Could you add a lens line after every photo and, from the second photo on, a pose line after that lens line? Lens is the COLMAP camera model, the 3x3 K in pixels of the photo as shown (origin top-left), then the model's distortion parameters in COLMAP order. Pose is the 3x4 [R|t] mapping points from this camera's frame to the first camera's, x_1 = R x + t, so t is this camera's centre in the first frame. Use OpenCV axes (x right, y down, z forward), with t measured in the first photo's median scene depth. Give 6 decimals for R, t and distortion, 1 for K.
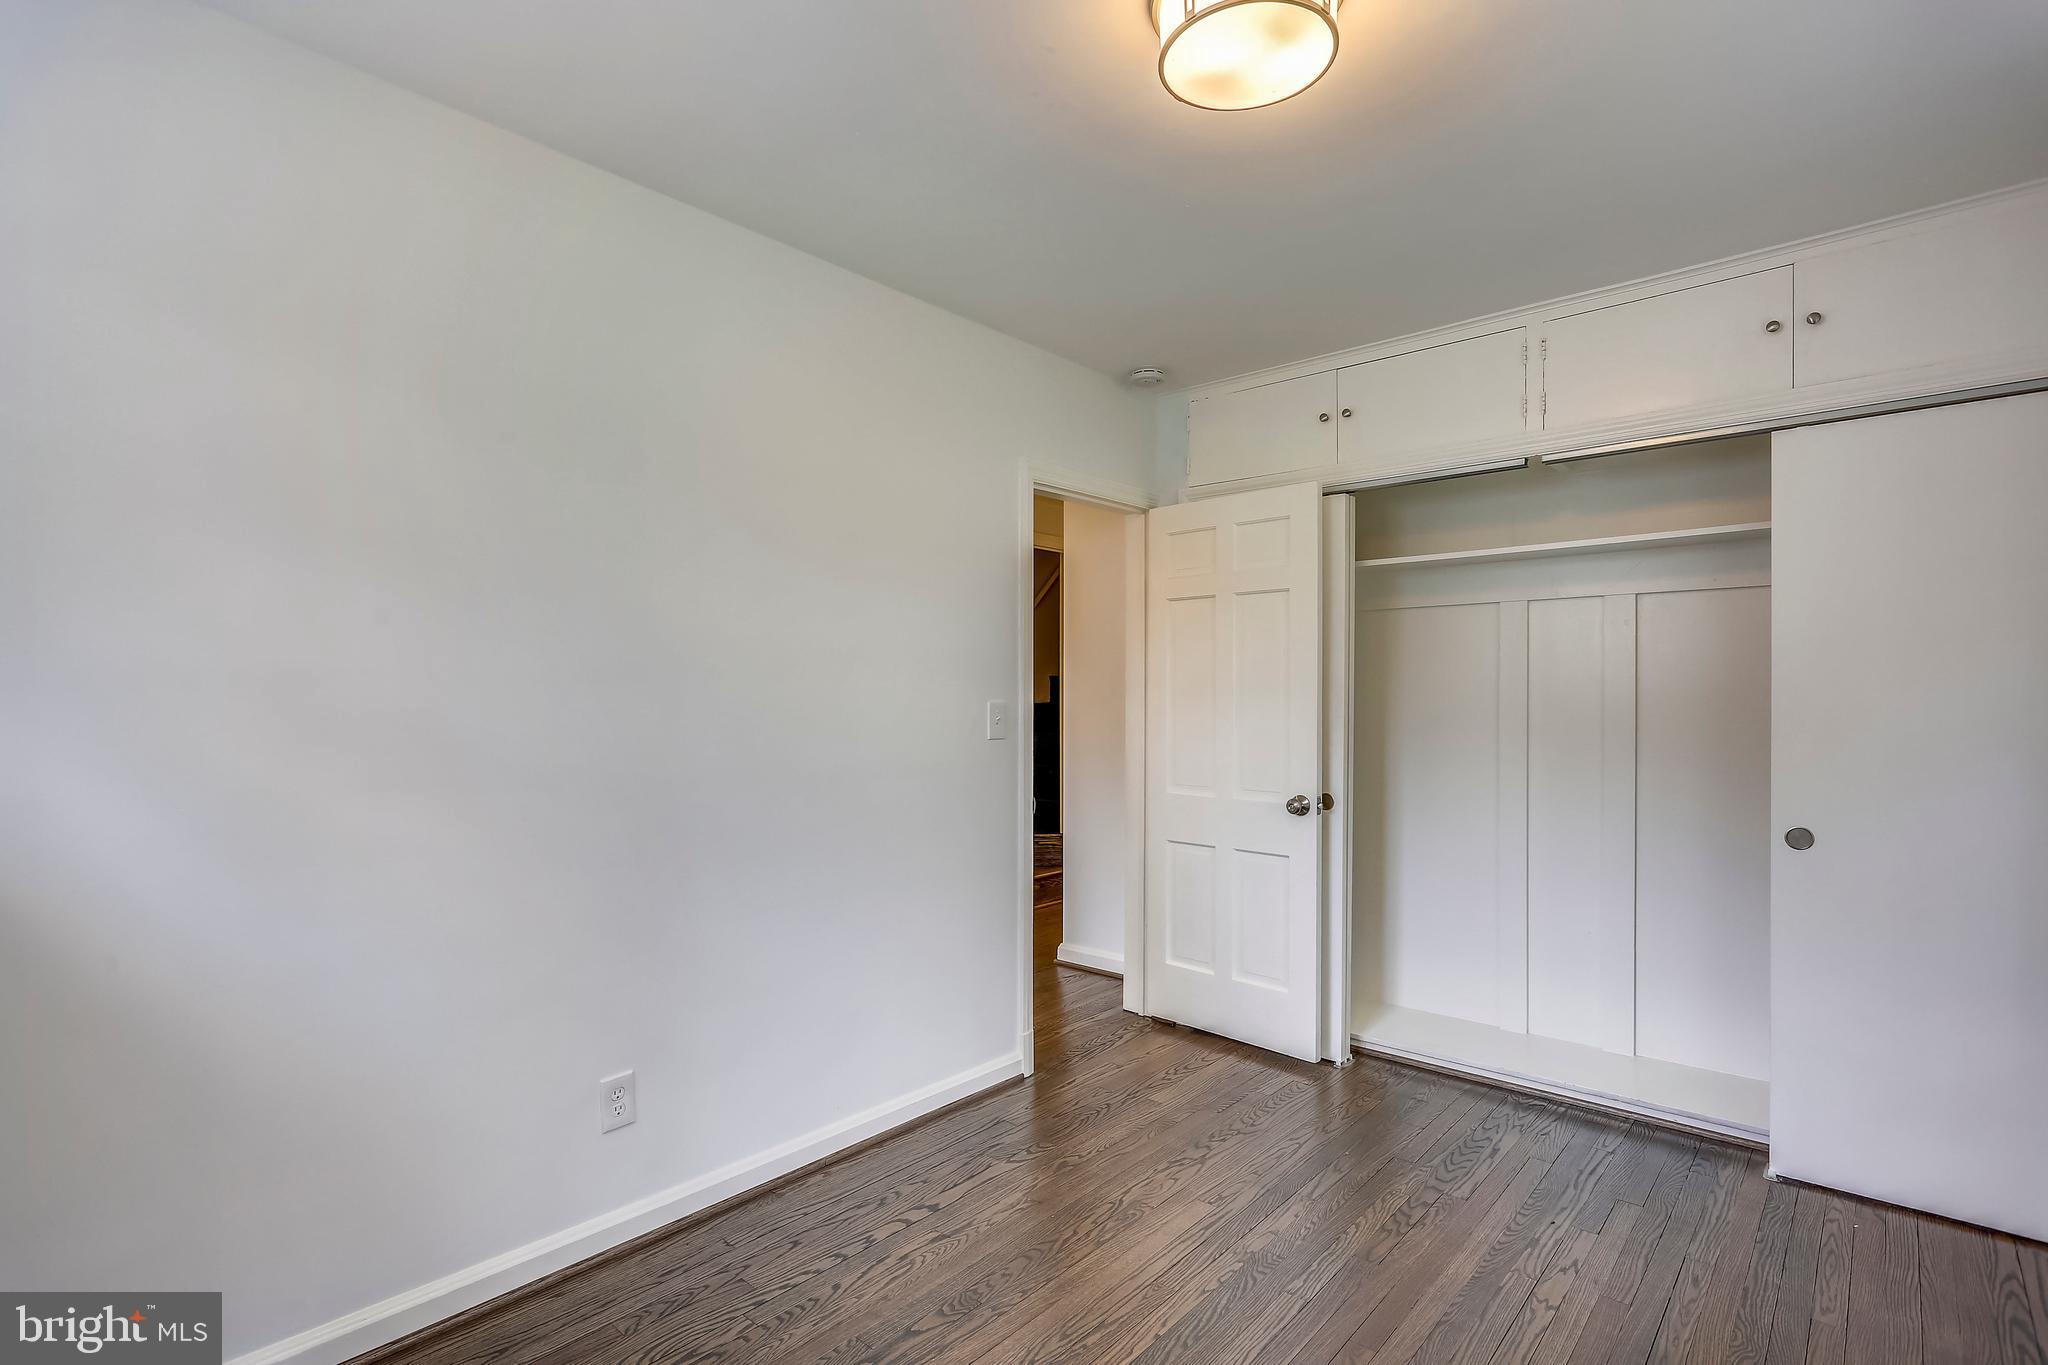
lens RADIAL K [[973.9, 0, 1019.3], [0, 973.9, 687.5], [0, 0, 1]] dist [-0.007093, 0.000465]
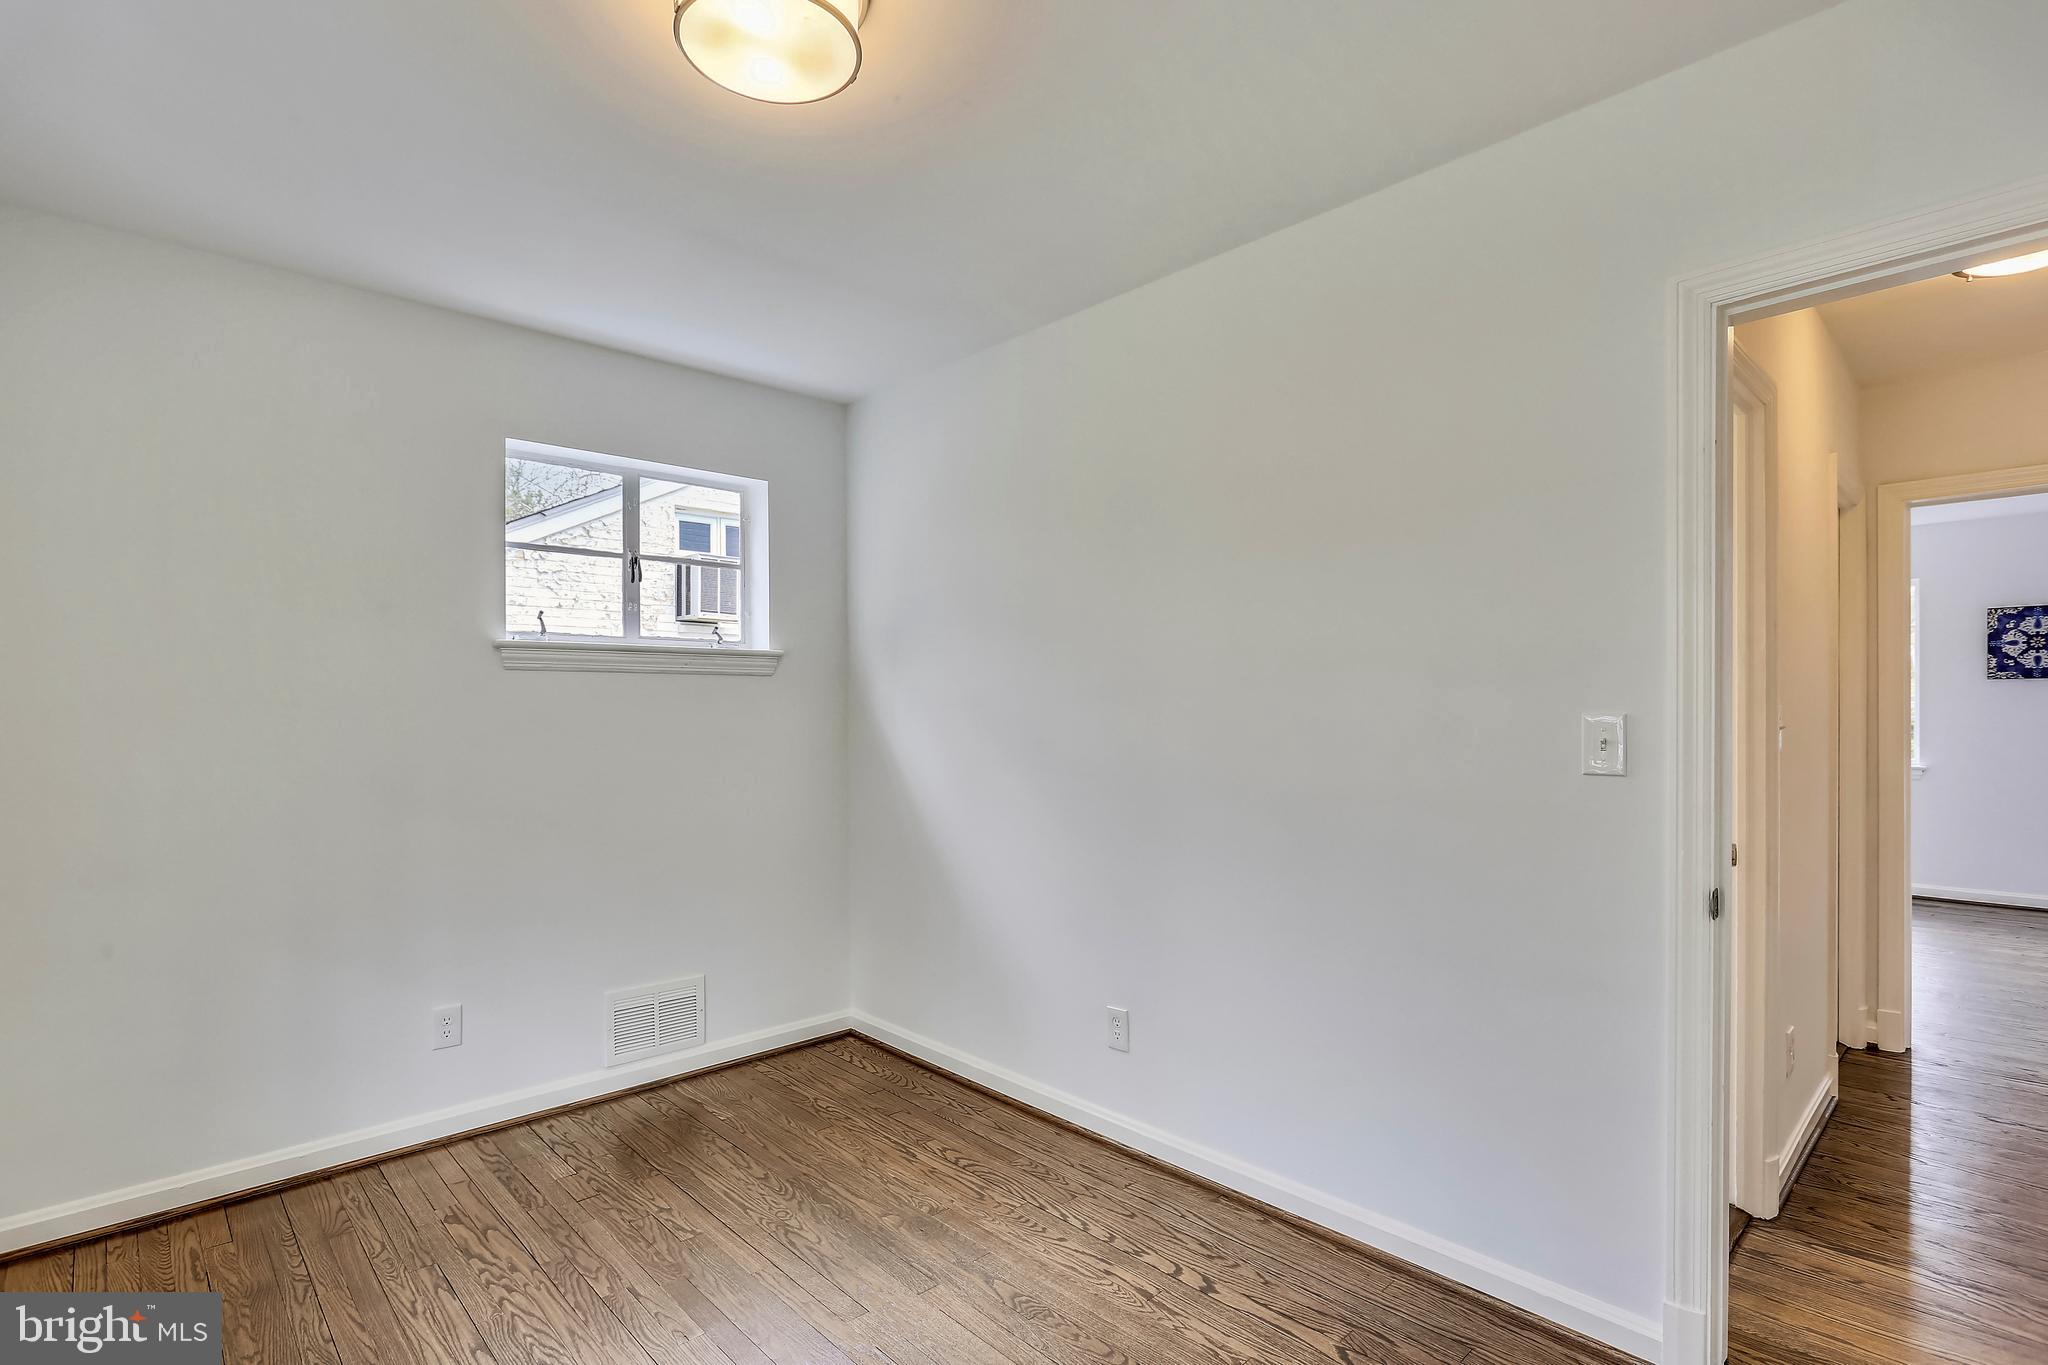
lens RADIAL K [[973.9, 0, 1023.7], [0, 973.9, 710.2], [0, 0, 1]] dist [-0.007093, 0.000465]
pose [[-0.078981, -0.001883, -0.996874, 0.847549], [0.016033, 0.999866, -0.003159, 0.008478], [0.996747, -0.016233, -0.078940, 0.956640]]
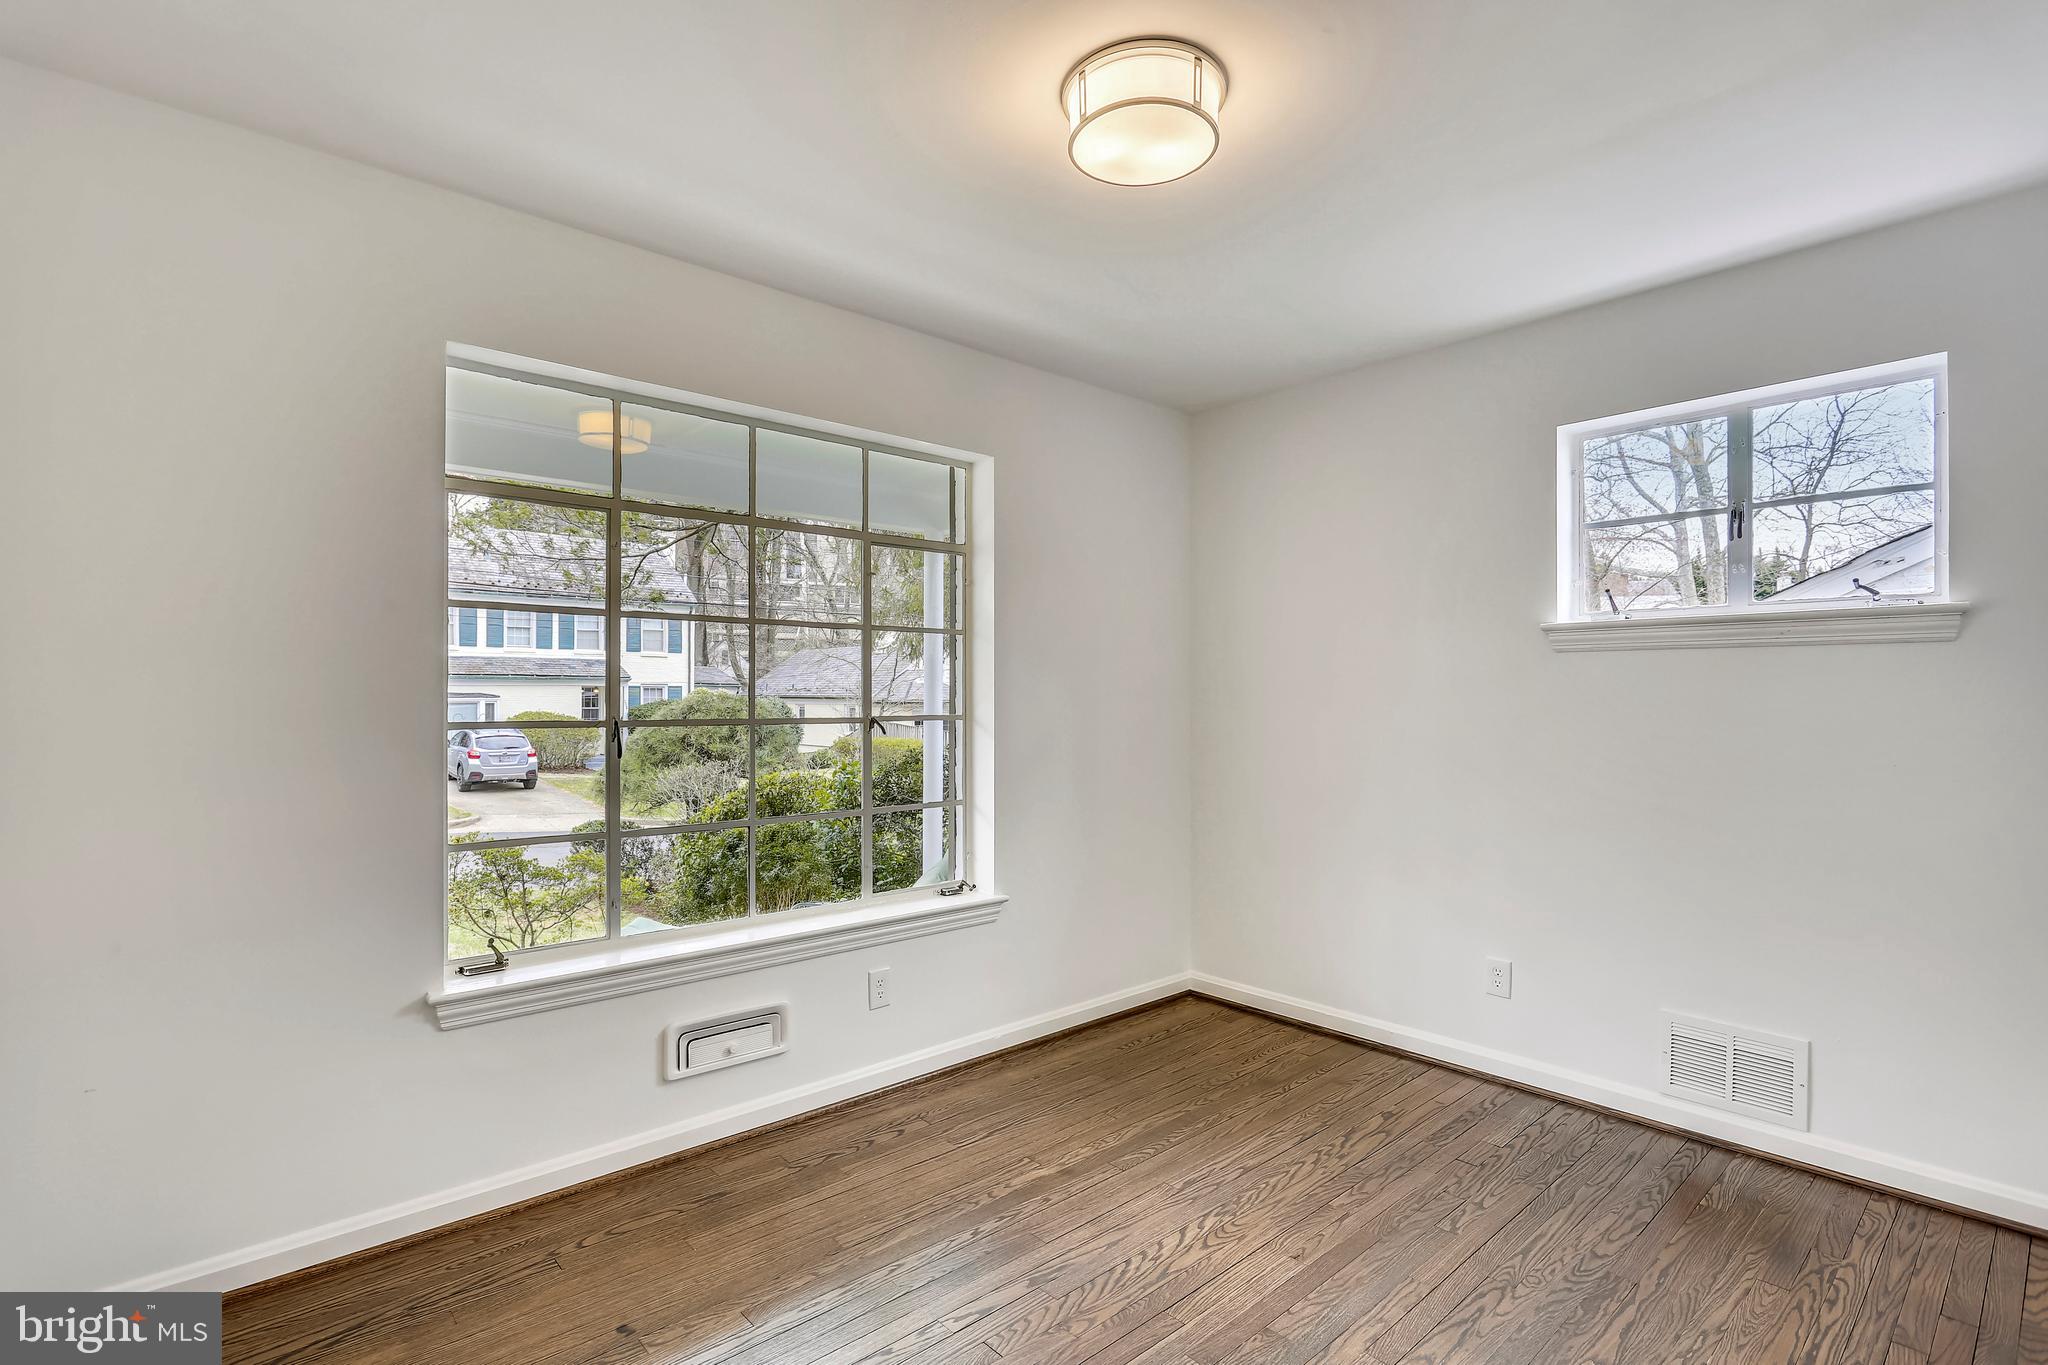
lens RADIAL K [[973.9, 0, 1021.9], [0, 973.9, 693.0], [0, 0, 1]] dist [-0.007093, 0.000465]
pose [[-0.994764, -0.002860, 0.102154, 0.195810], [-0.003816, 0.999951, -0.009158, 0.009664], [-0.102123, -0.009500, -0.994726, 1.561457]]
